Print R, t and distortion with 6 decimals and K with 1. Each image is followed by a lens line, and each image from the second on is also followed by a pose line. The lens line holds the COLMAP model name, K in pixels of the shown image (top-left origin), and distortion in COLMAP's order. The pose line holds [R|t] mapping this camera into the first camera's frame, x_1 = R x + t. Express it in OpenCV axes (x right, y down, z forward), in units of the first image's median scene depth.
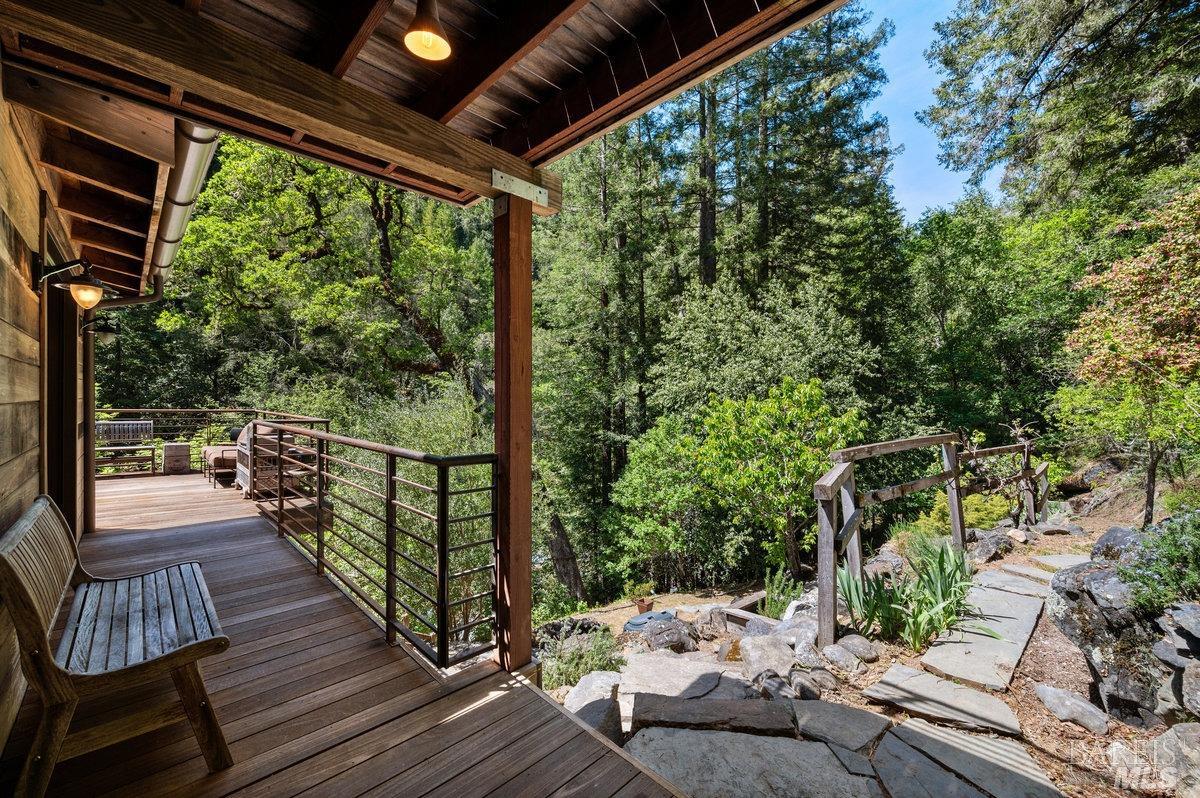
lens RADIAL K [[479.8, 0, 600.0], [0, 479.8, 399.0], [0, 0, 1]] dist [-0.000625, -0.000131]
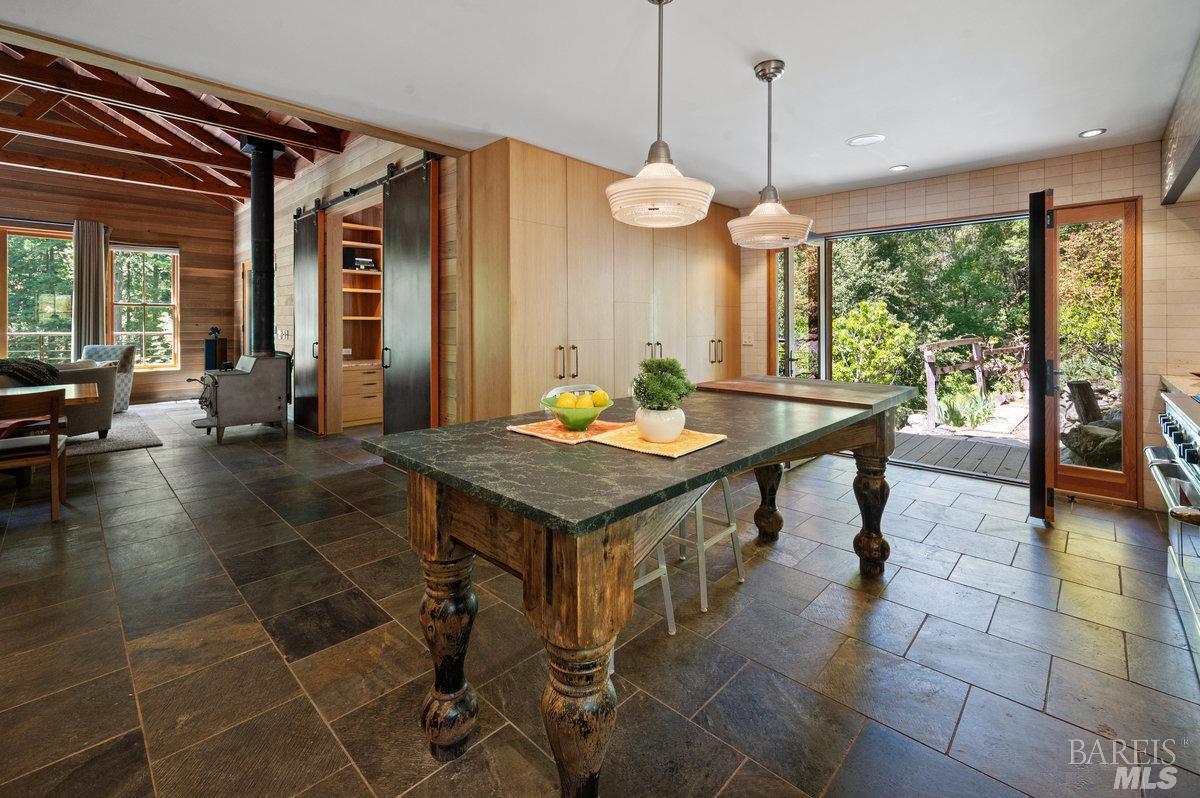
lens RADIAL K [[522.2, 0, 602.3], [0, 522.2, 324.0], [0, 0, 1]] dist [0.000306, 0.000256]
pose [[0.999271, -0.007519, 0.037418, -0.201640], [0.007057, 0.999898, 0.012452, -0.002672], [-0.037507, -0.012179, 0.999222, -0.235331]]
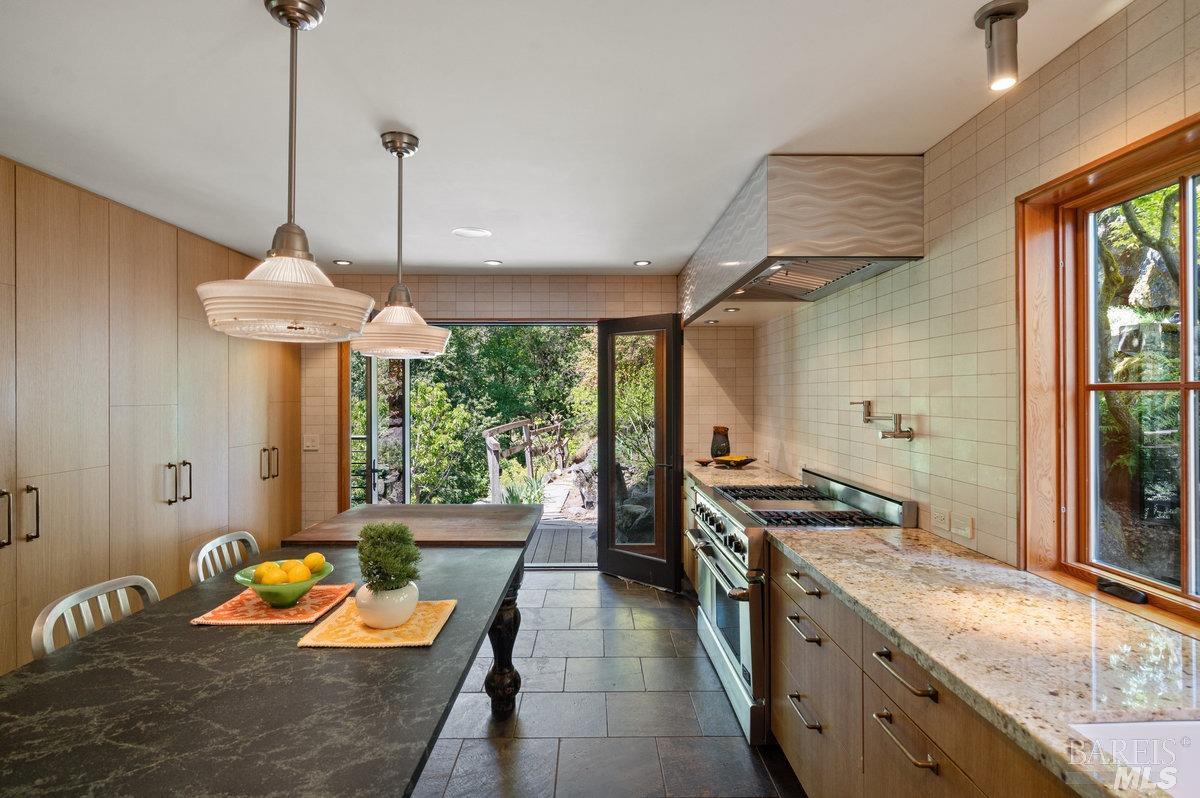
lens RADIAL K [[617.1, 0, 600.0], [0, 617.1, 399.0], [0, 0, 1]] dist [0.000963, -0.000053]
pose [[0.691595, -0.016775, 0.722091, -0.215043], [0.005211, 0.999820, 0.018236, -0.012451], [-0.722267, -0.008849, 0.691558, -0.224067]]
